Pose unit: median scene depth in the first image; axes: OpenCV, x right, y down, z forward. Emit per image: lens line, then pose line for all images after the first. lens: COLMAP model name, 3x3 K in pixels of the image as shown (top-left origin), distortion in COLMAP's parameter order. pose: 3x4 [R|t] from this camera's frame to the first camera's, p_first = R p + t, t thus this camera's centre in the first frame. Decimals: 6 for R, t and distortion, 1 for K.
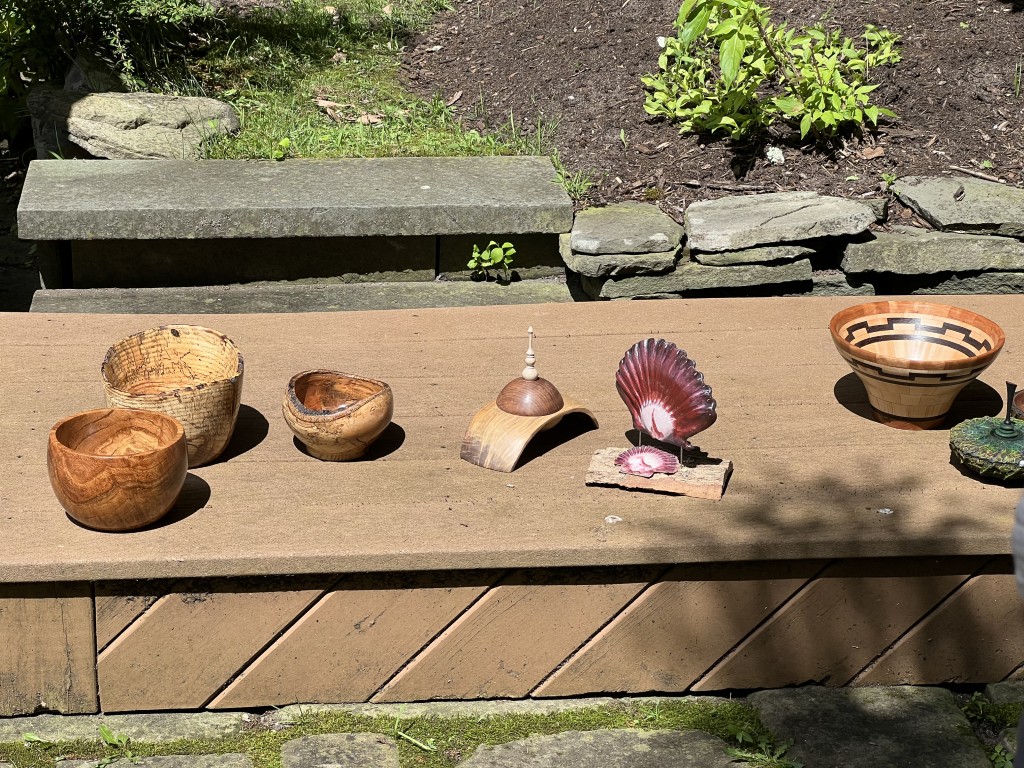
lens RADIAL K [[2303.0, 0, 512.0], [0, 2303.0, 384.0], [0, 0, 1]] dist [-0.114877, 4.025452]
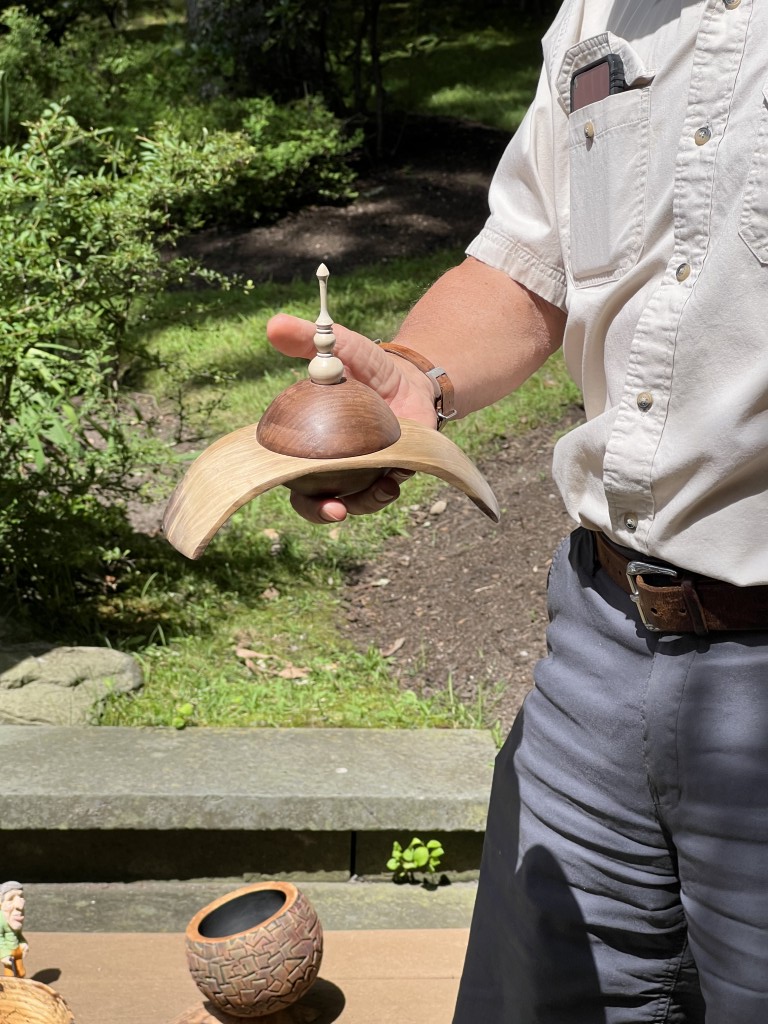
lens RADIAL K [[2322.5, 0, 384.0], [0, 2322.5, 512.0], [0, 0, 1]] dist [-0.265312, 6.902361]
pose [[0.997943, 0.020393, -0.060785, 0.028926], [-0.028731, 0.989787, -0.139629, -0.061174], [0.057317, 0.141088, 0.988336, 0.133694]]
